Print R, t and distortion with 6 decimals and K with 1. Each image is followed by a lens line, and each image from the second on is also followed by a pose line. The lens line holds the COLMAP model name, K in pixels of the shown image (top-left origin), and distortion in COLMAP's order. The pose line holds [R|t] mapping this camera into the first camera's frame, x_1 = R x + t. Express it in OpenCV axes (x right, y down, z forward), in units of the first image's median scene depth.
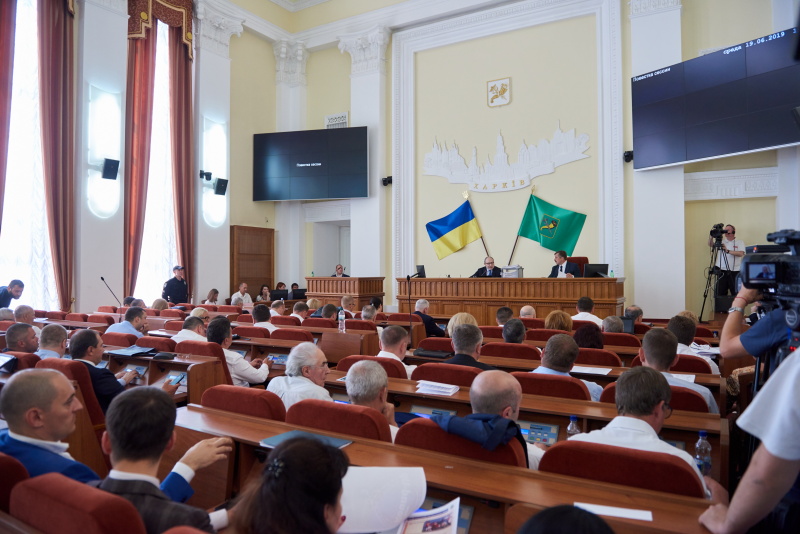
lens RADIAL K [[614.1, 0, 399.1], [0, 614.1, 265.1], [0, 0, 1]] dist [0.002598, 0.001723]
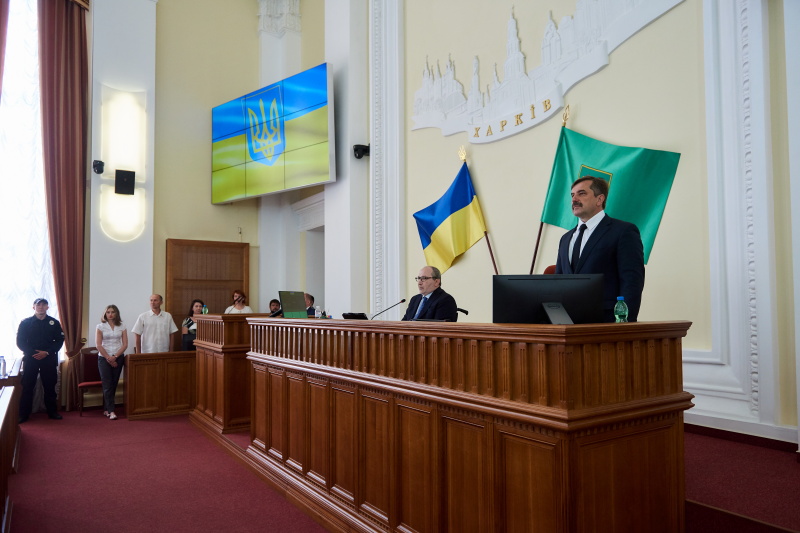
lens RADIAL K [[614.1, 0, 398.9], [0, 614.1, 272.6], [0, 0, 1]] dist [0.002598, 0.001723]
pose [[0.901398, -0.028574, -0.432049, 0.278391], [0.012412, 0.999115, -0.040180, 0.004498], [0.432814, 0.030856, 0.900955, 0.523055]]
